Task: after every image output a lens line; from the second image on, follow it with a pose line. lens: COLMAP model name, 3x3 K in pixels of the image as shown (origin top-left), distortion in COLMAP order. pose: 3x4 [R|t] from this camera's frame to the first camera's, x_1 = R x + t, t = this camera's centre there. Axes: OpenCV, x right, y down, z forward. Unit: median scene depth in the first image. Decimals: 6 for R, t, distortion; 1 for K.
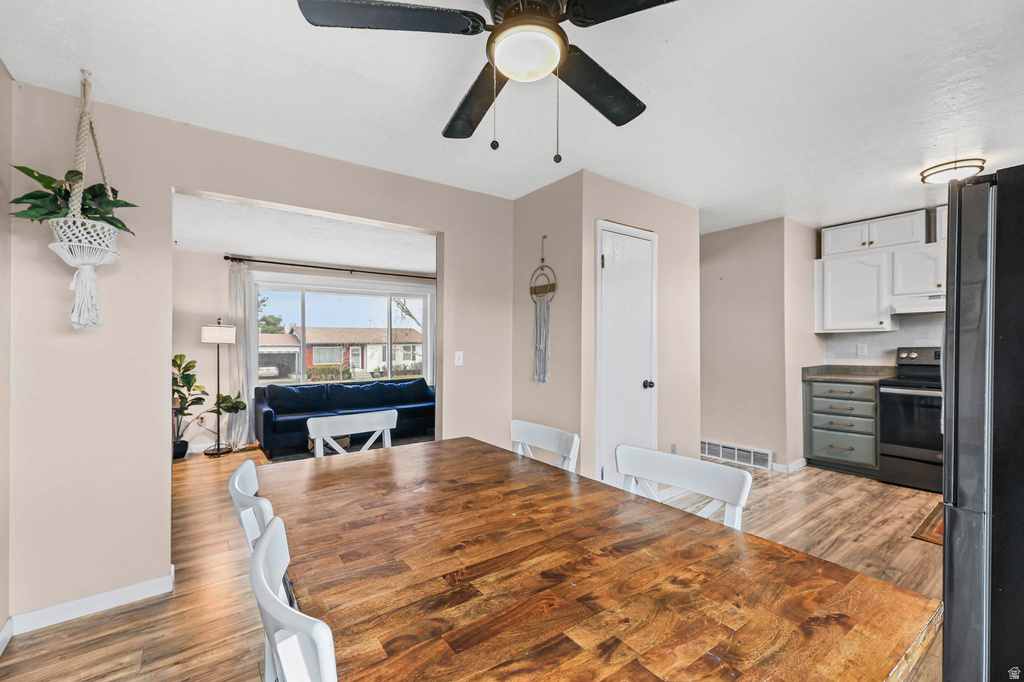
lens RADIAL K [[394.0, 0, 512.4], [0, 394.0, 346.6], [0, 0, 1]] dist [-0.000631, 0.000070]
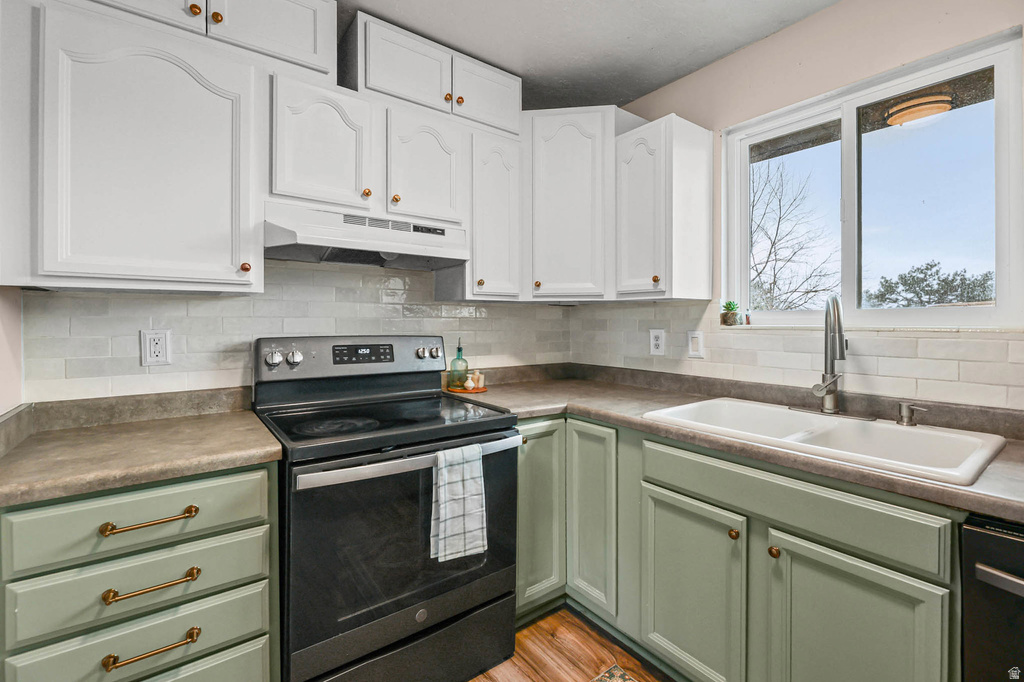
lens RADIAL K [[444.2, 0, 534.7], [0, 444.2, 325.5], [0, 0, 1]] dist [-0.001886, -0.000464]
pose [[-0.066795, -0.001271, 0.997766, 0.546145], [0.003719, 0.999992, 0.001522, -0.010378], [-0.997760, 0.003813, -0.066789, 0.789071]]
